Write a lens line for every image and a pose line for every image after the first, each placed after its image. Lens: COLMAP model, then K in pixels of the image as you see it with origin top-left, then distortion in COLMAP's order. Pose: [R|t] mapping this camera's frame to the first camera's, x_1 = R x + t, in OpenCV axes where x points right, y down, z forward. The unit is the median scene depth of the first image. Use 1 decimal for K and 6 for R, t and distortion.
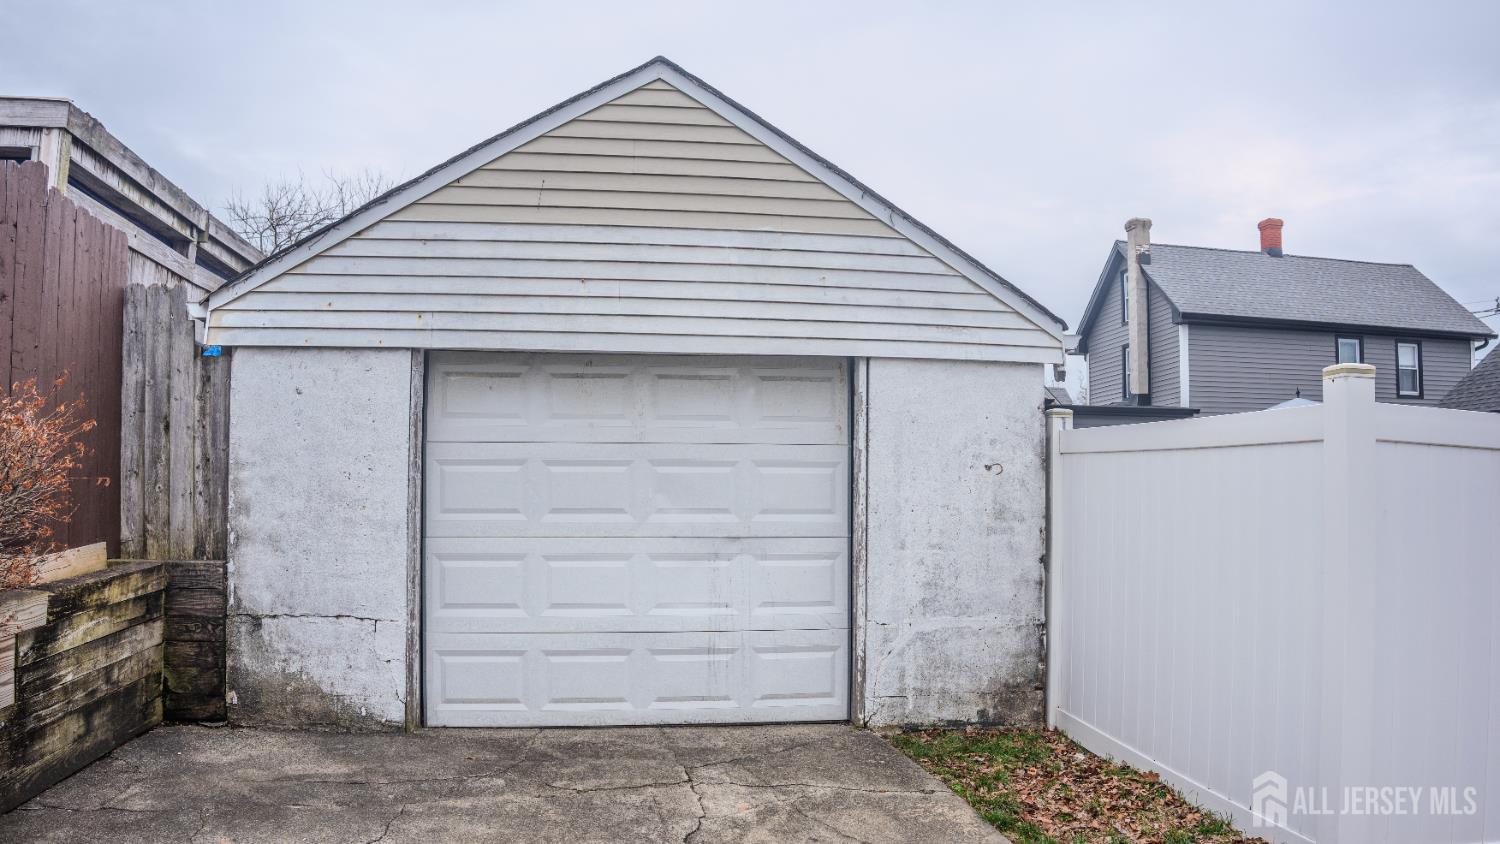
lens RADIAL K [[1111.4, 0, 723.2], [0, 1111.4, 482.6], [0, 0, 1]] dist [-0.136764, 0.010325]
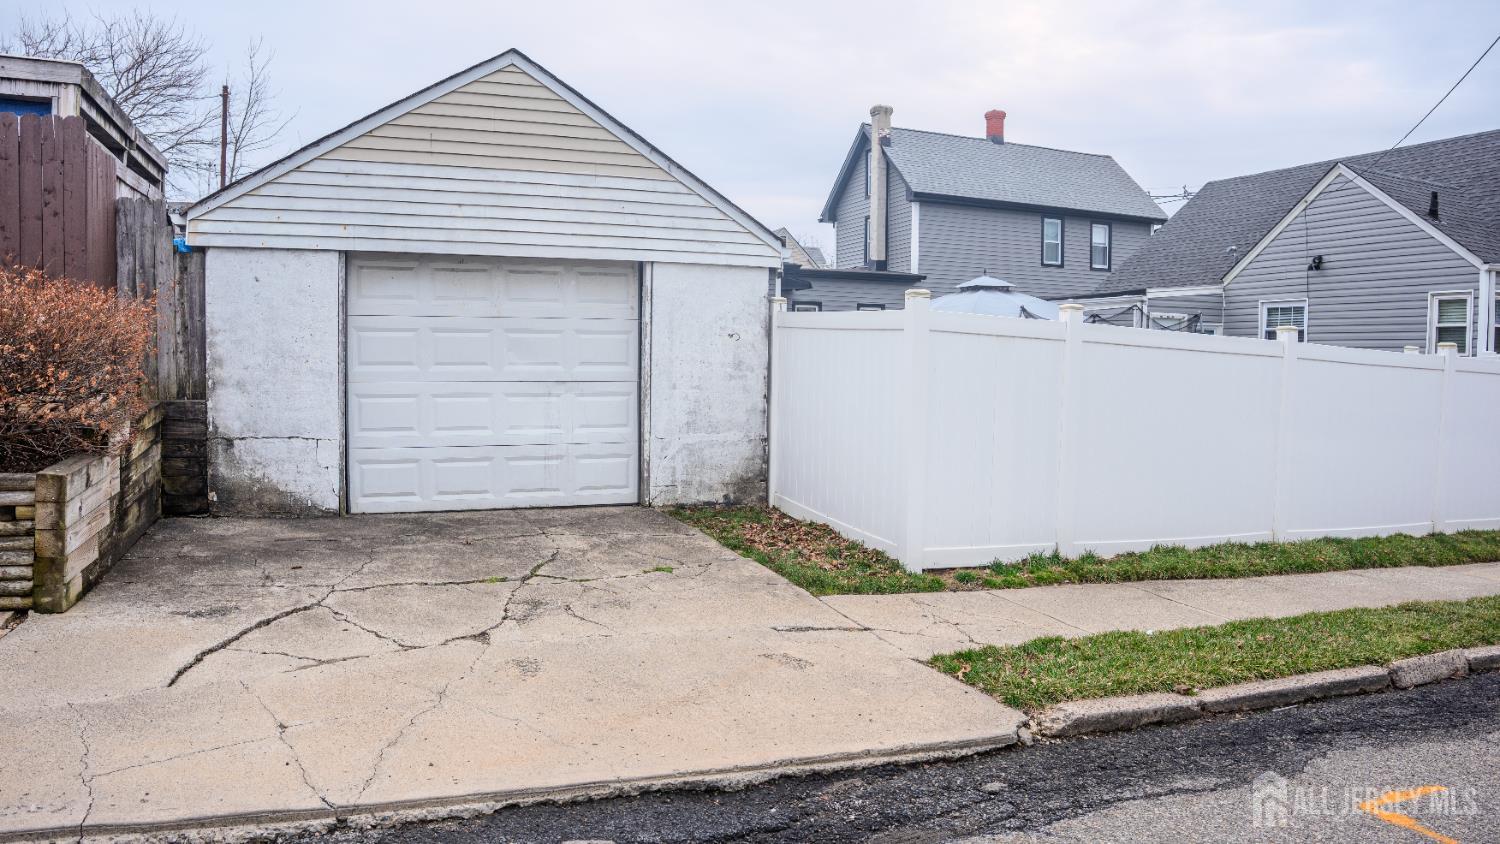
lens RADIAL K [[1111.4, 0, 754.1], [0, 1111.4, 430.3], [0, 0, 1]] dist [-0.136764, 0.010325]
pose [[0.971874, -0.008779, 0.235336, -0.090590], [-0.012497, 0.995974, 0.088763, -0.020466], [-0.235168, -0.089208, 0.967852, -0.505200]]
